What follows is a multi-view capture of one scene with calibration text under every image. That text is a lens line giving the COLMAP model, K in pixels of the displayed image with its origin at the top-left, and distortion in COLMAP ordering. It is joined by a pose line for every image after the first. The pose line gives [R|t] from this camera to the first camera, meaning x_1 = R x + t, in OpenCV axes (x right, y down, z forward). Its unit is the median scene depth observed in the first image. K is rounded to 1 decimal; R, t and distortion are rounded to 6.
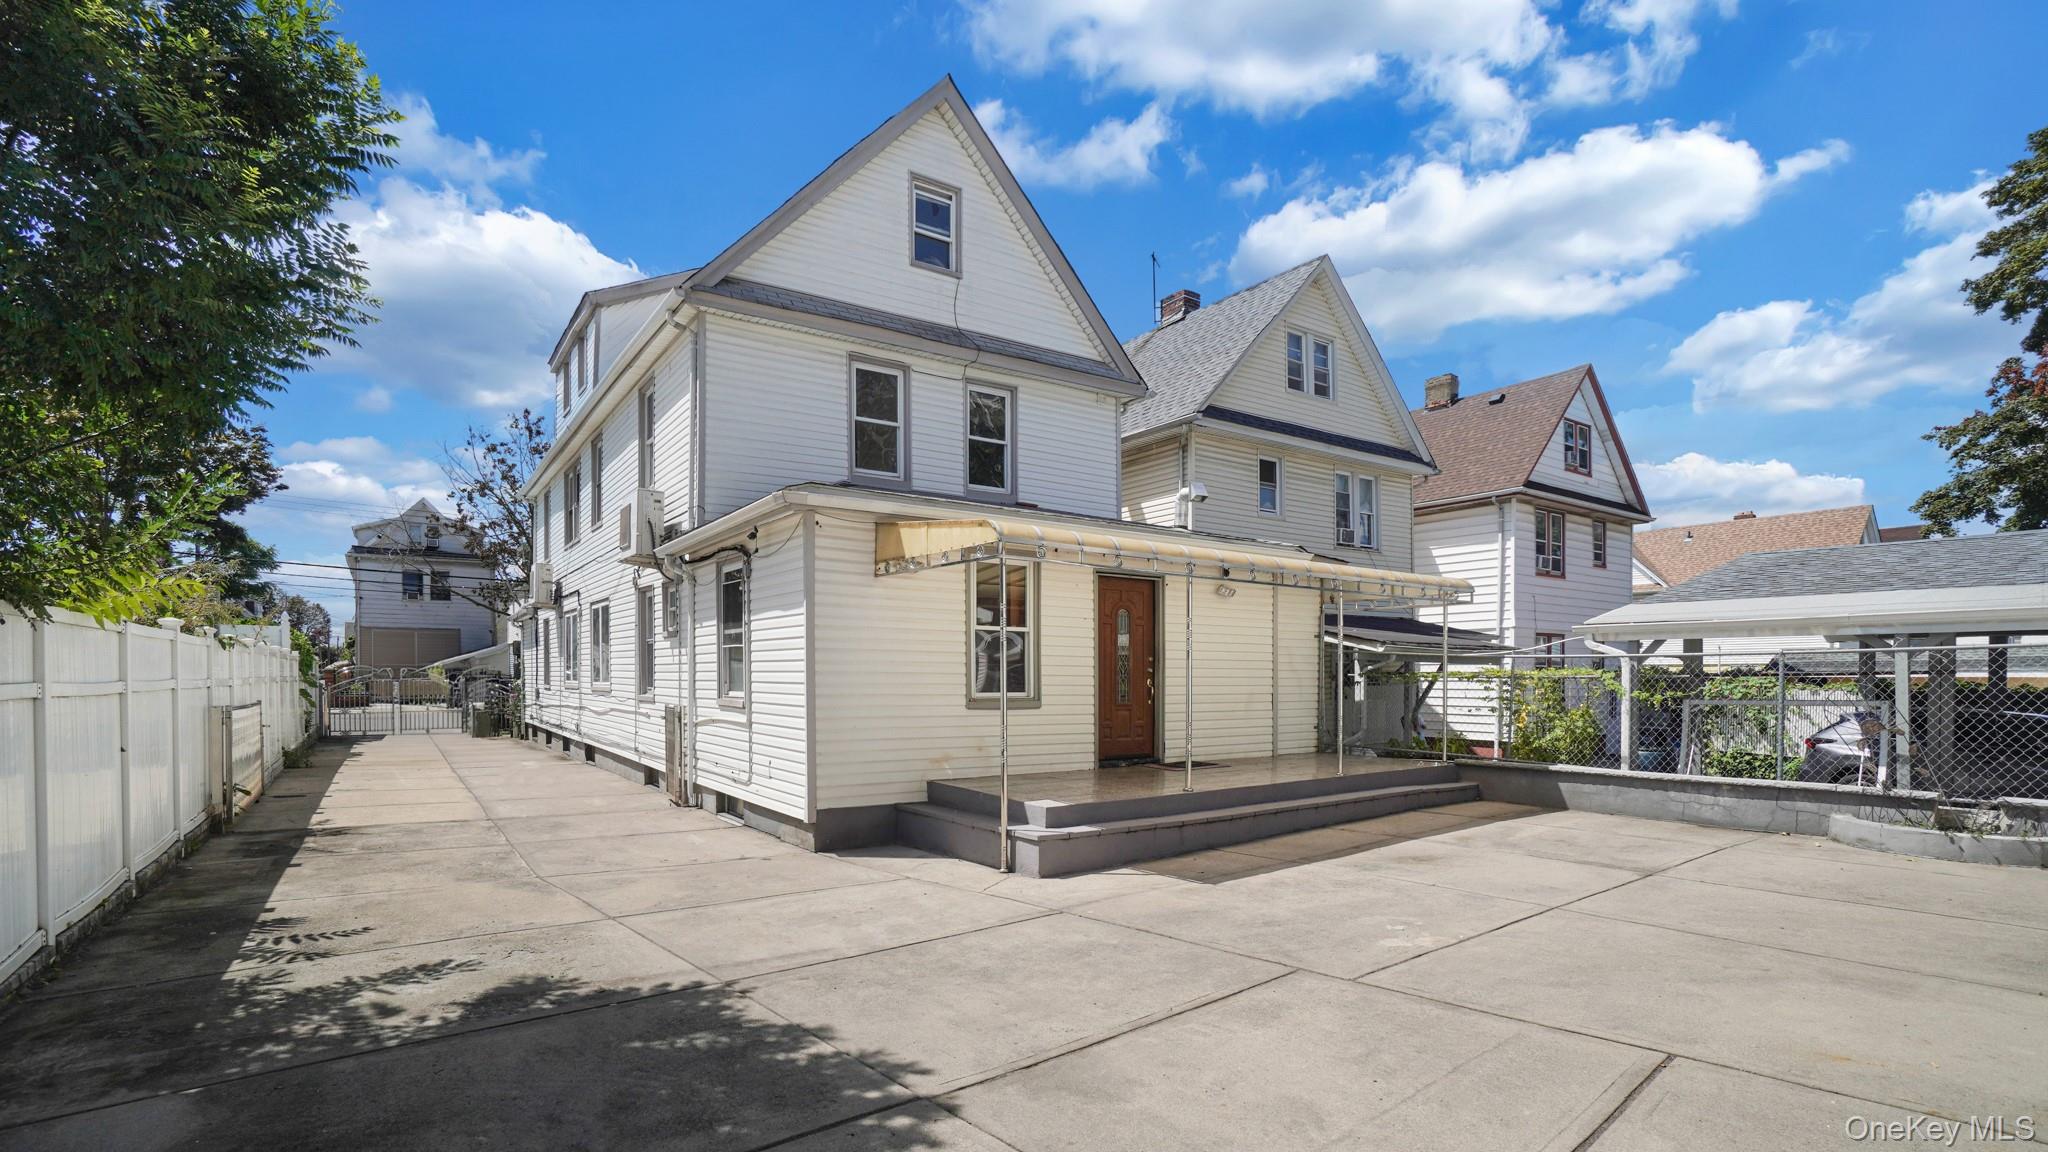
lens RADIAL K [[943.1, 0, 1025.9], [0, 943.1, 698.3], [0, 0, 1]] dist [-0.052767, 0.000005]
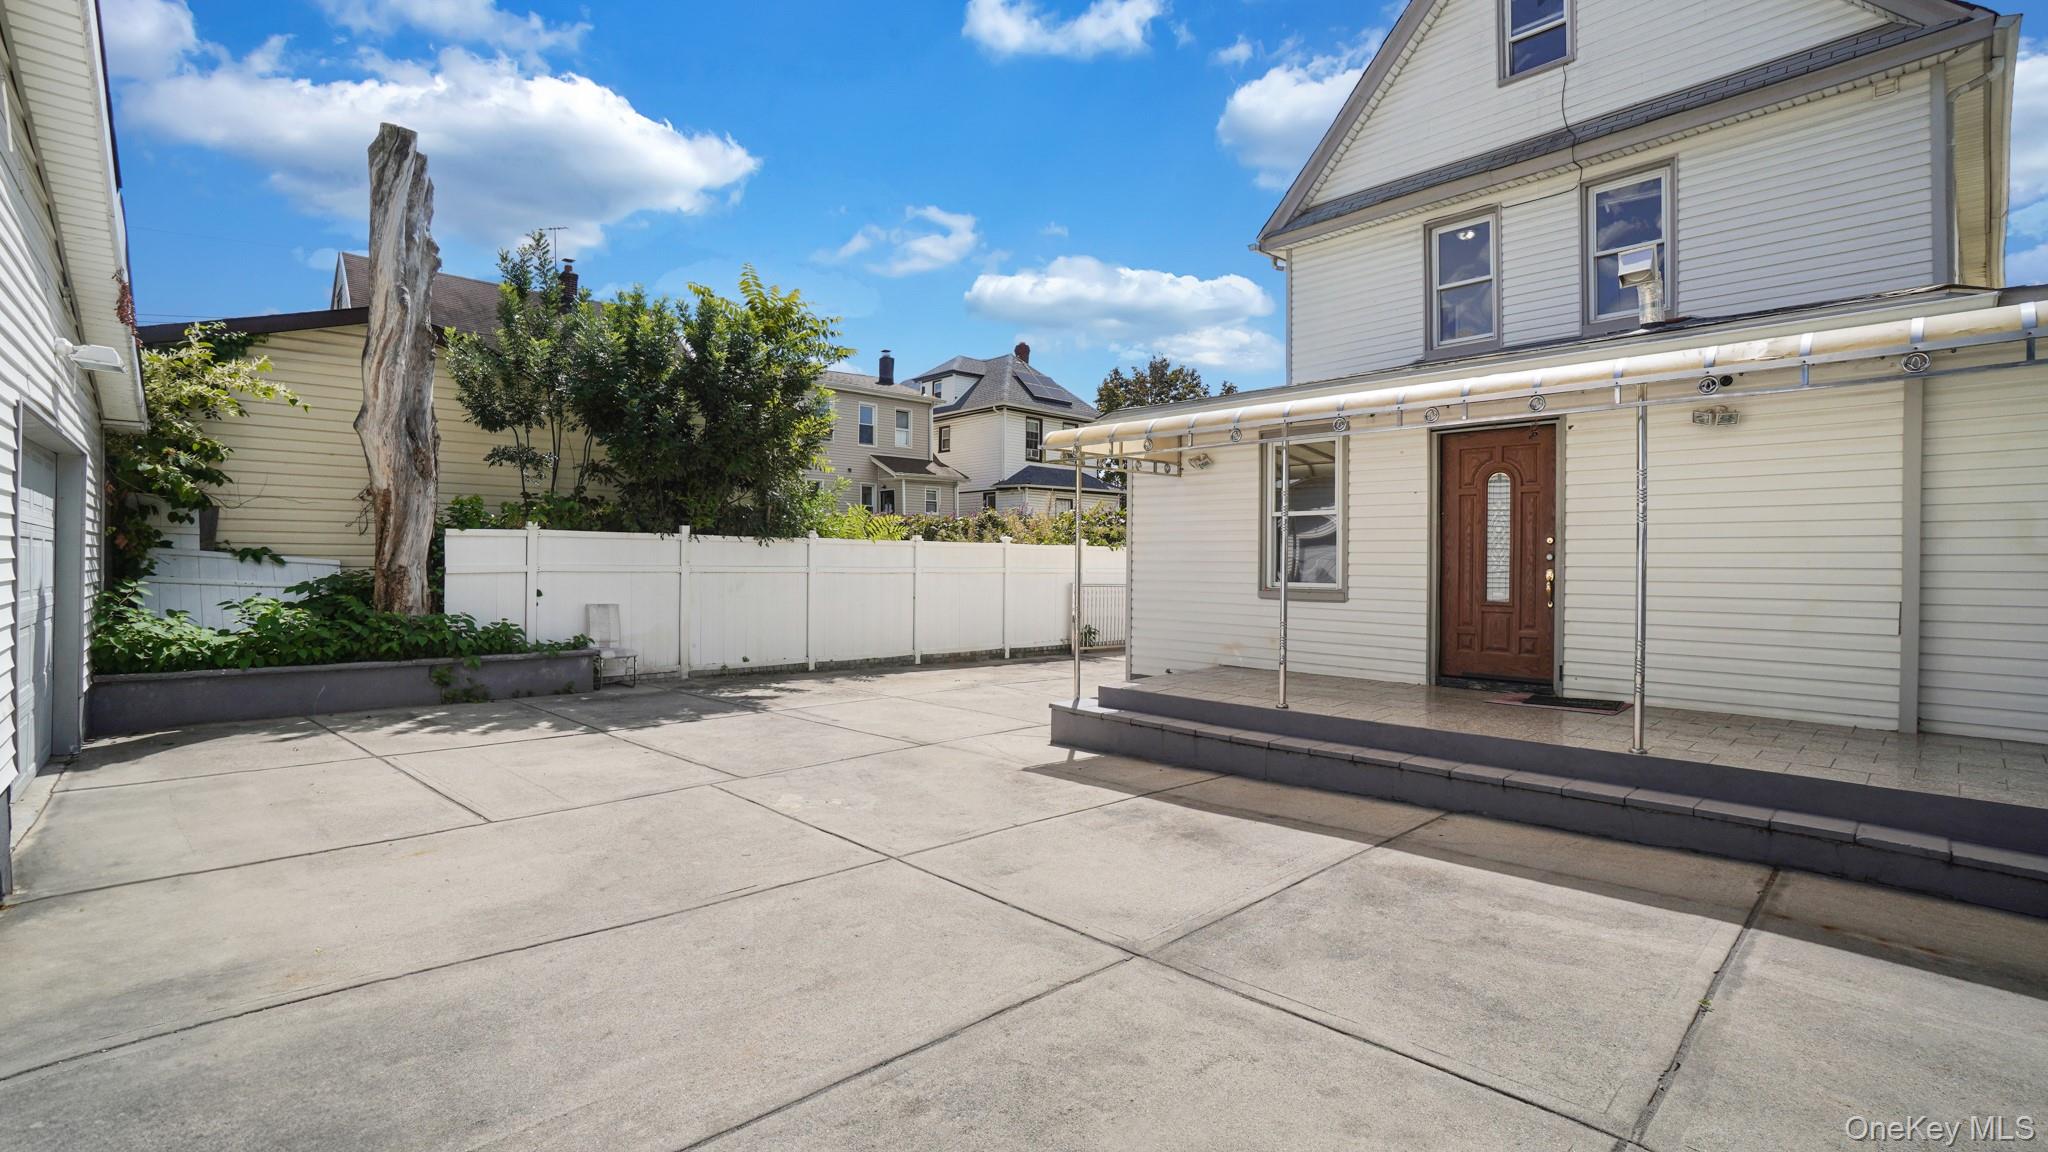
lens RADIAL K [[920.1, 0, 1019.1], [0, 920.1, 562.2], [0, 0, 1]] dist [-0.070799, 0.023785]
pose [[0.118689, -0.001068, -0.992931, 0.764861], [-0.027111, 0.999623, -0.004316, -0.013627], [0.992561, 0.027432, 0.118616, 0.568186]]
